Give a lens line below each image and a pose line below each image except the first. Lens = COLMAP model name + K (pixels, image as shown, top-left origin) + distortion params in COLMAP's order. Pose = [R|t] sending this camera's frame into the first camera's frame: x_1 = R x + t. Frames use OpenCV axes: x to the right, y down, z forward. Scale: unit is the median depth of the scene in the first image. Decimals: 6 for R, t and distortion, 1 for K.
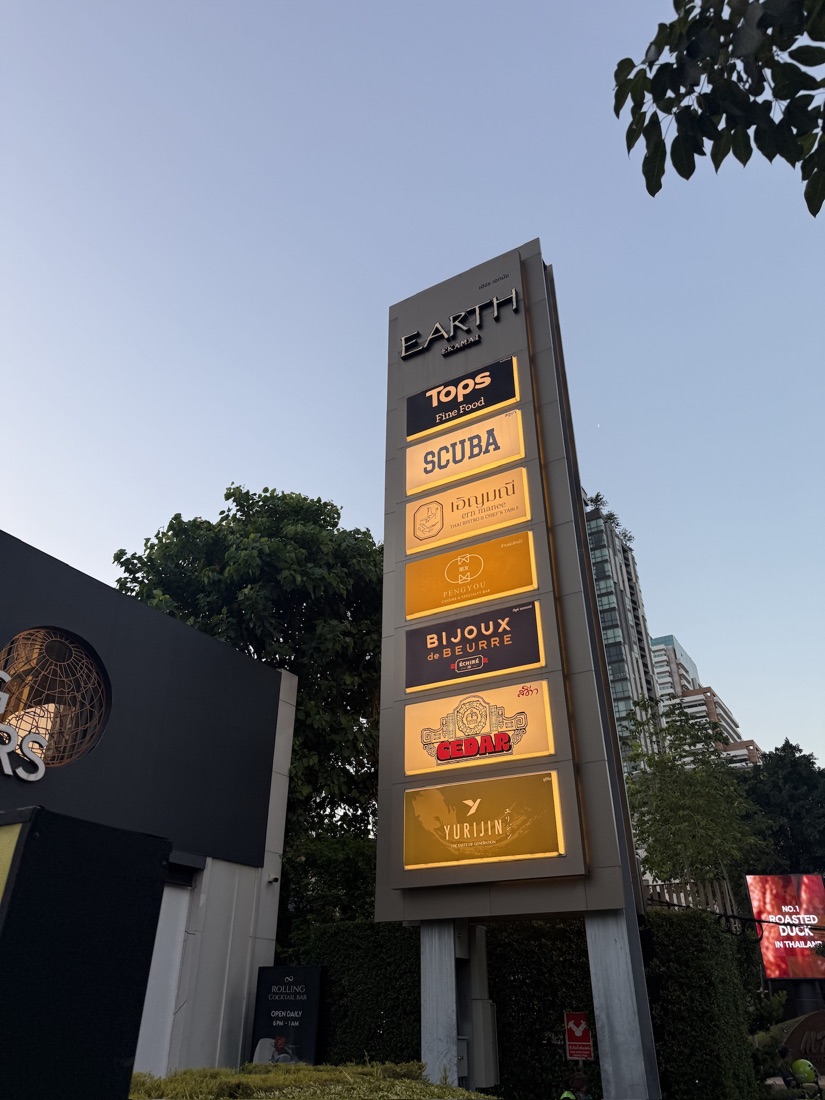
lens RADIAL K [[769.0, 0, 412.5], [0, 769.0, 550.0], [0, 0, 1]] dist [0.135563, -0.185618]
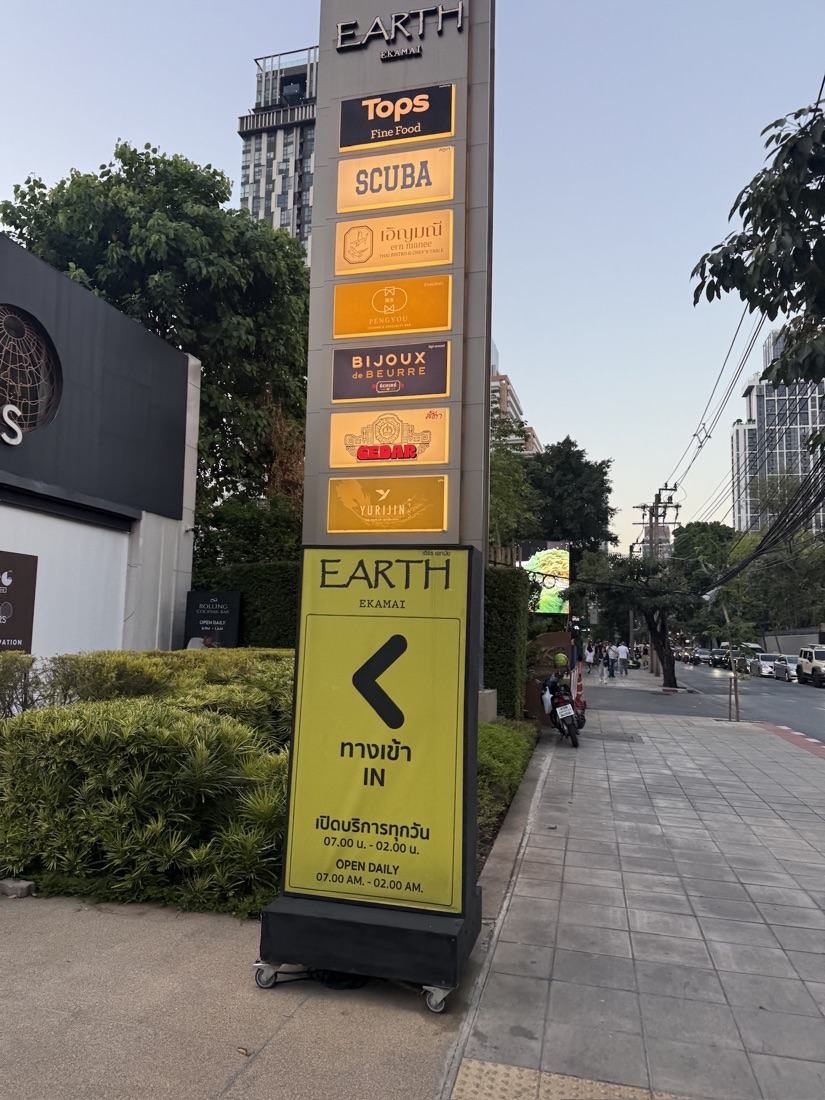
lens RADIAL K [[769.0, 0, 412.5], [0, 769.0, 550.0], [0, 0, 1]] dist [0.135563, -0.185618]
pose [[0.961316, 0.047216, 0.271371, -0.184632], [-0.155883, 0.905509, 0.394657, -0.095271], [-0.227094, -0.421693, 0.877840, -0.180126]]
